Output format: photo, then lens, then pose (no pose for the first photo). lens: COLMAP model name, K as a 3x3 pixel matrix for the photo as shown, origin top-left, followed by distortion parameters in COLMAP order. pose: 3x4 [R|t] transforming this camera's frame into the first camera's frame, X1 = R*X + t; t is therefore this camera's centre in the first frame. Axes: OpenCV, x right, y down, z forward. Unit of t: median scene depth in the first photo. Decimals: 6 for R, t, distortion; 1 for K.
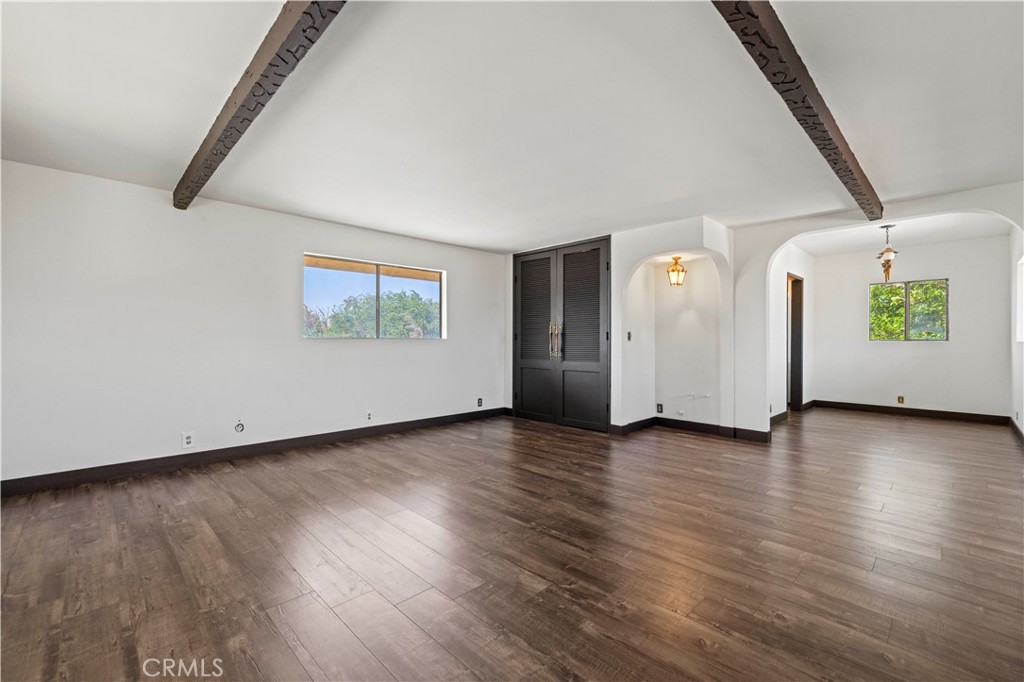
lens RADIAL K [[439.6, 0, 507.3], [0, 439.6, 337.7], [0, 0, 1]] dist [0.000899, 0.000209]
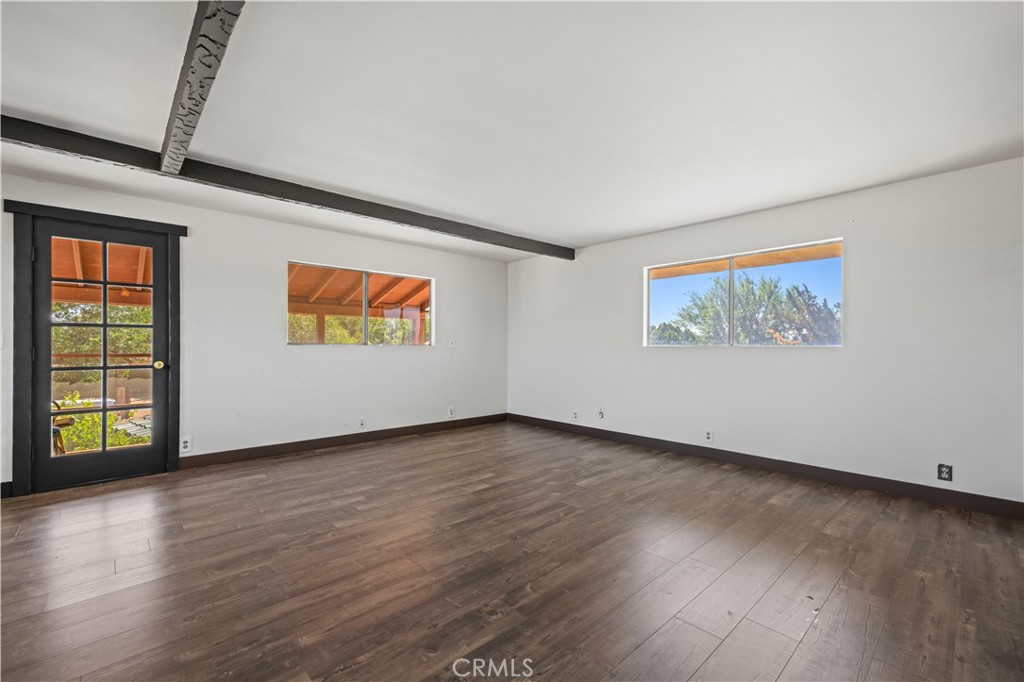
lens RADIAL K [[439.6, 0, 507.0], [0, 439.6, 346.1], [0, 0, 1]] dist [0.000899, 0.000209]
pose [[-0.037642, 0.001577, -0.999290, 0.832898], [-0.002995, 0.999994, 0.001691, -0.000043], [0.999287, 0.003057, -0.037637, 0.914862]]
